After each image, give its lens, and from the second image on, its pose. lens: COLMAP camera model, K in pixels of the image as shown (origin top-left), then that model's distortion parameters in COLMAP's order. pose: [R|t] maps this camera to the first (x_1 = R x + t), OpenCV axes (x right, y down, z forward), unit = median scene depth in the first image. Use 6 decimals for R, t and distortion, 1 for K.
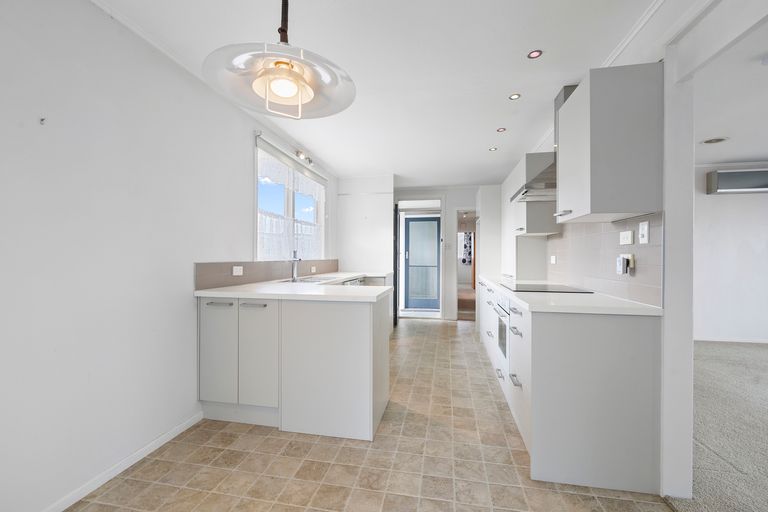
lens RADIAL K [[328.9, 0, 387.4], [0, 328.9, 256.2], [0, 0, 1]] dist [-0.002148, -0.000421]
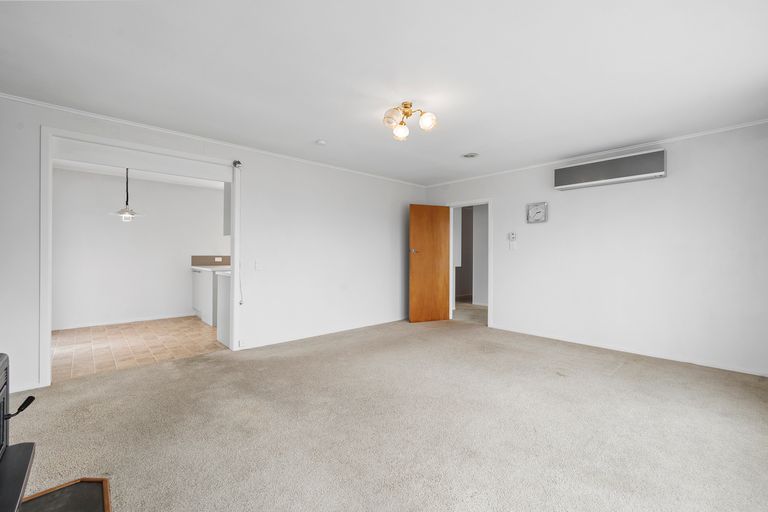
lens RADIAL K [[328.9, 0, 385.9], [0, 328.9, 256.8], [0, 0, 1]] dist [-0.002148, -0.000421]
pose [[0.802738, 0.006120, -0.596300, 2.330606], [-0.001559, 0.999965, 0.008165, 0.004931], [0.596329, -0.005624, 0.802720, -0.208407]]
